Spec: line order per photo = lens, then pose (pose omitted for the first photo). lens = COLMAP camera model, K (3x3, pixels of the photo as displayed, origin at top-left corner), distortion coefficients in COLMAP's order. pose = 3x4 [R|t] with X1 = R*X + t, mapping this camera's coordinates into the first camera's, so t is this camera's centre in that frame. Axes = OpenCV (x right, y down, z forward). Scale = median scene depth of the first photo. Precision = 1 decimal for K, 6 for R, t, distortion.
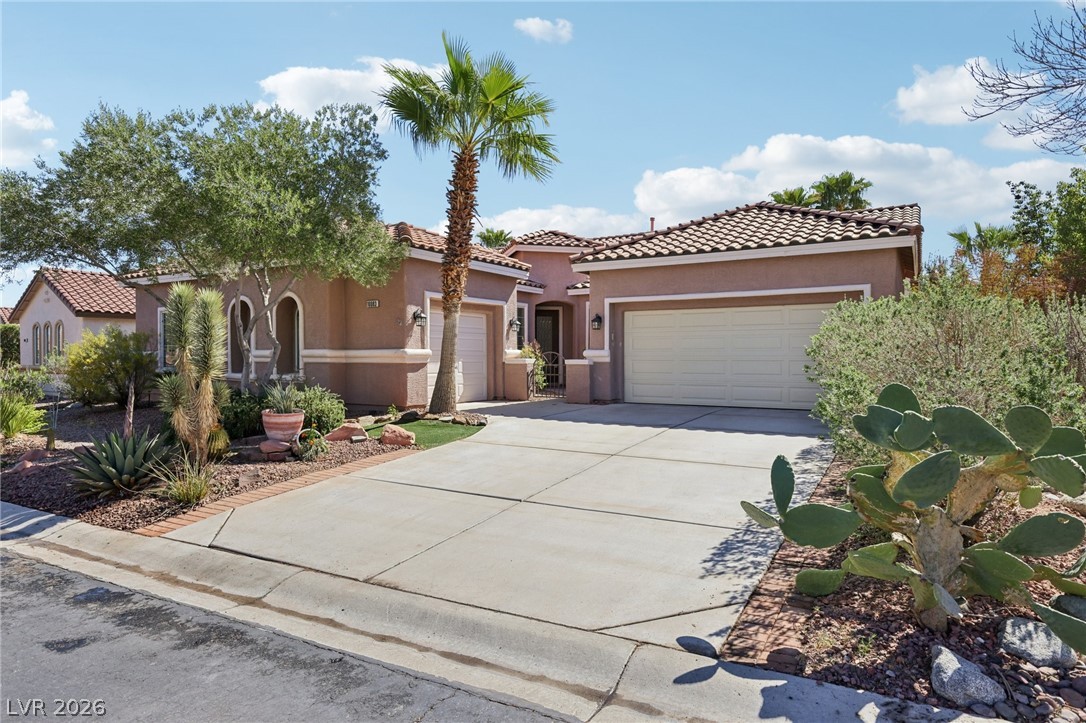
lens RADIAL K [[679.8, 0, 543.5], [0, 679.8, 360.4], [0, 0, 1]] dist [0.001268, -0.000734]
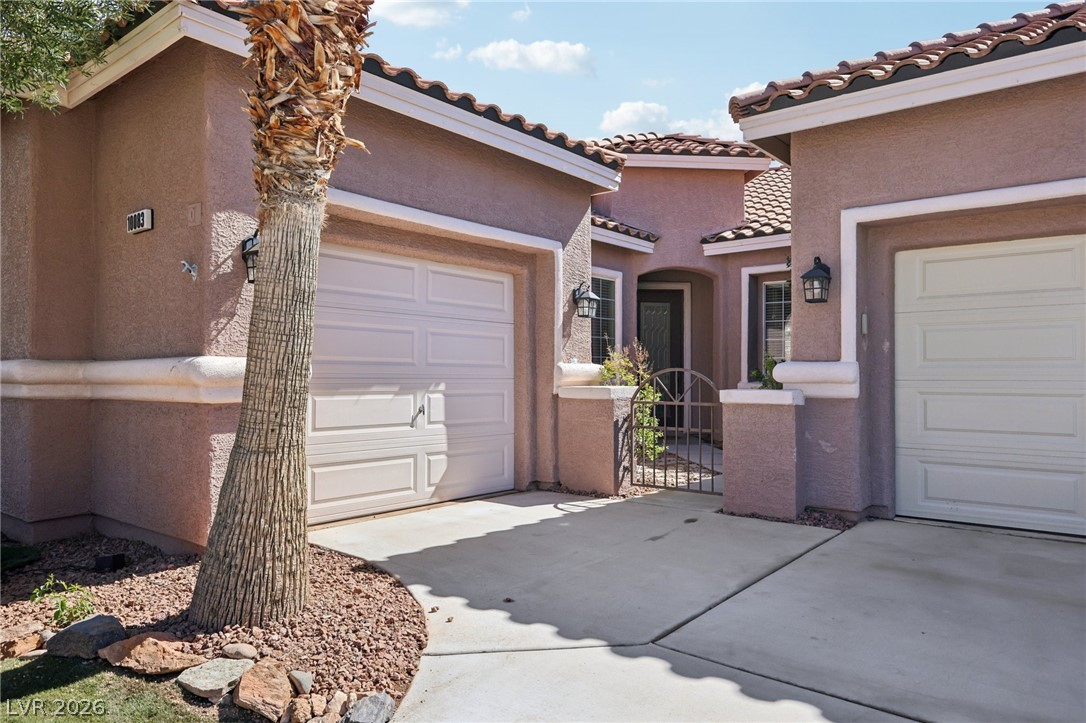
lens RADIAL K [[728.9, 0, 542.1], [0, 728.9, 364.9], [0, 0, 1]] dist [0.034997, 0.000311]
pose [[0.989533, -0.000475, -0.144304, -0.005073], [-0.002733, 0.999753, -0.022034, -0.005311], [0.144279, 0.022198, 0.989288, 0.579481]]
